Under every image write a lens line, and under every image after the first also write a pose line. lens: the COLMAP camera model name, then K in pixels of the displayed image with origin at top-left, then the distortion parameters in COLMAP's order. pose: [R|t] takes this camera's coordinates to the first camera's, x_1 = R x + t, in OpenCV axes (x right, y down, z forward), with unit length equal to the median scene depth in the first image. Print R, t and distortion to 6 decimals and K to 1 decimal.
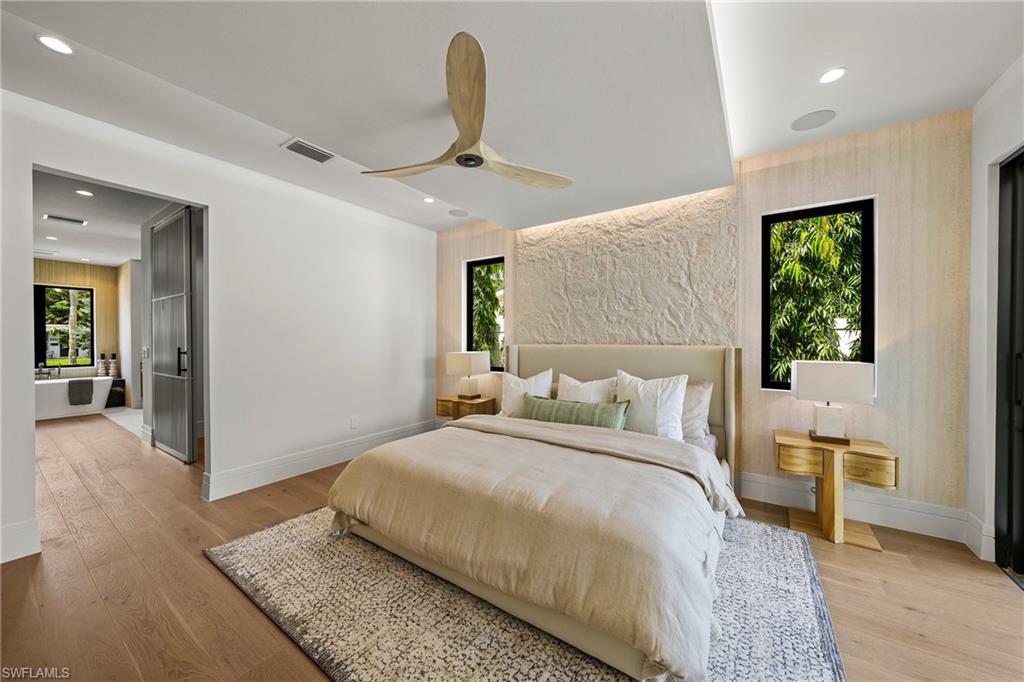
lens RADIAL K [[377.5, 0, 510.7], [0, 377.5, 345.5], [0, 0, 1]] dist [0.001648, 0.000177]
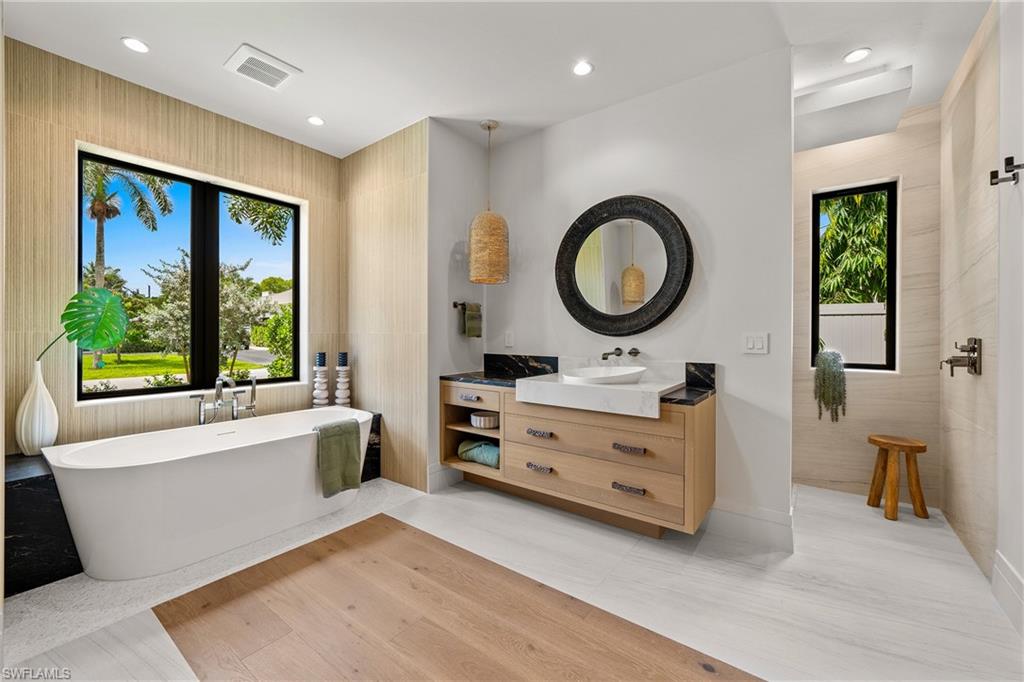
lens RADIAL K [[406.0, 0, 512.0], [0, 406.0, 341.0], [0, 0, 1]] dist [0.000385, 0.000149]
pose [[0.999546, 0.000244, -0.030137, -0.159205], [-0.000031, 0.999975, 0.007078, 0.000831], [0.030138, -0.007074, 0.999521, 0.101195]]
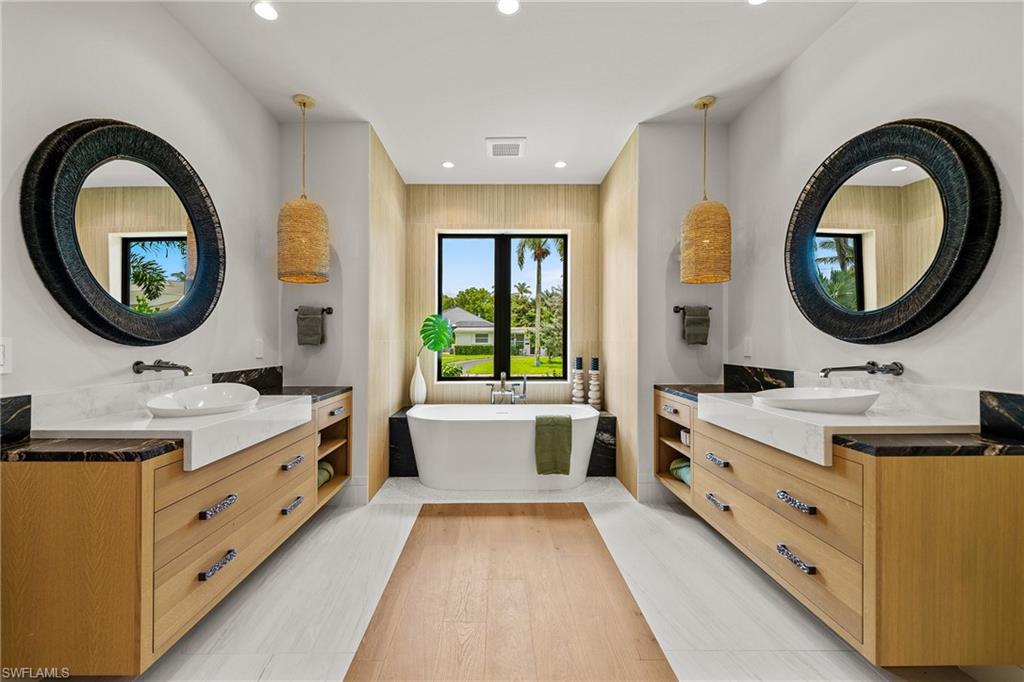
lens RADIAL K [[420.6, 0, 502.7], [0, 420.6, 345.4], [0, 0, 1]] dist [0.001122, 0.000349]
pose [[0.589946, 0.004577, -0.807430, -0.128888], [-0.006062, 0.999981, 0.001239, 0.000905], [0.807420, 0.004163, 0.589962, 0.110039]]
